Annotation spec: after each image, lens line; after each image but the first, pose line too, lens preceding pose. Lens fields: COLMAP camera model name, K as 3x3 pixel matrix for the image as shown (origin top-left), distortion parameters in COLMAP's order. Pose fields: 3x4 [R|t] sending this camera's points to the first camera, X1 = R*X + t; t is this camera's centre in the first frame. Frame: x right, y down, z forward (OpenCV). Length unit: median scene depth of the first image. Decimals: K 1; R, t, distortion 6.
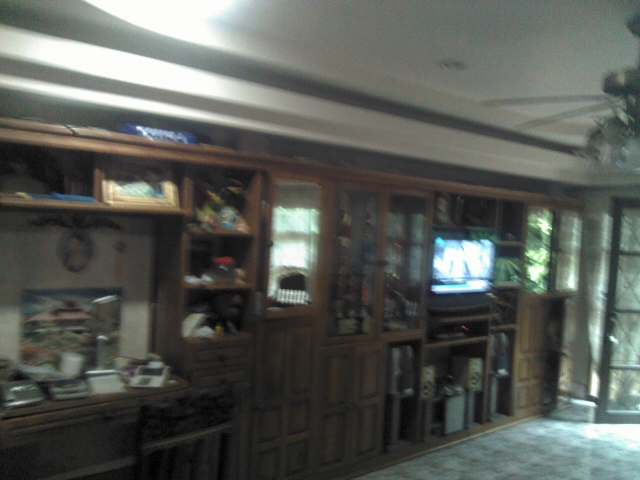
lens RADIAL K [[584.3, 0, 315.6], [0, 584.3, 248.9], [0, 0, 1]] dist [0.054187, -0.121158]
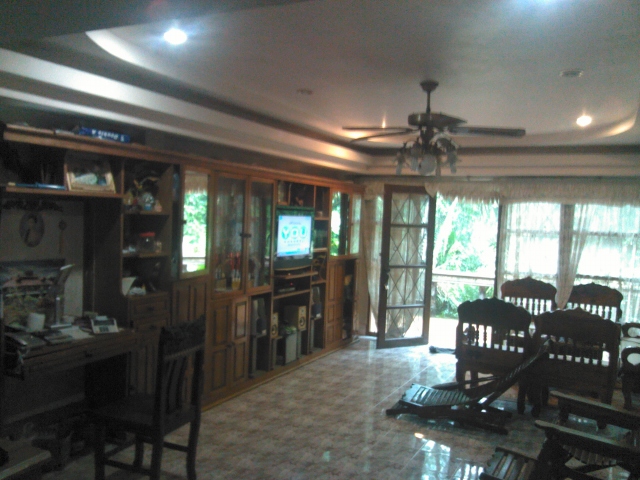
lens RADIAL K [[584.3, 0, 315.6], [0, 584.3, 248.9], [0, 0, 1]] dist [0.054187, -0.121158]
pose [[0.916182, -0.031691, 0.399507, -0.257672], [0.015045, 0.998886, 0.044735, -0.000699], [-0.400479, -0.034974, 0.915638, -0.246092]]
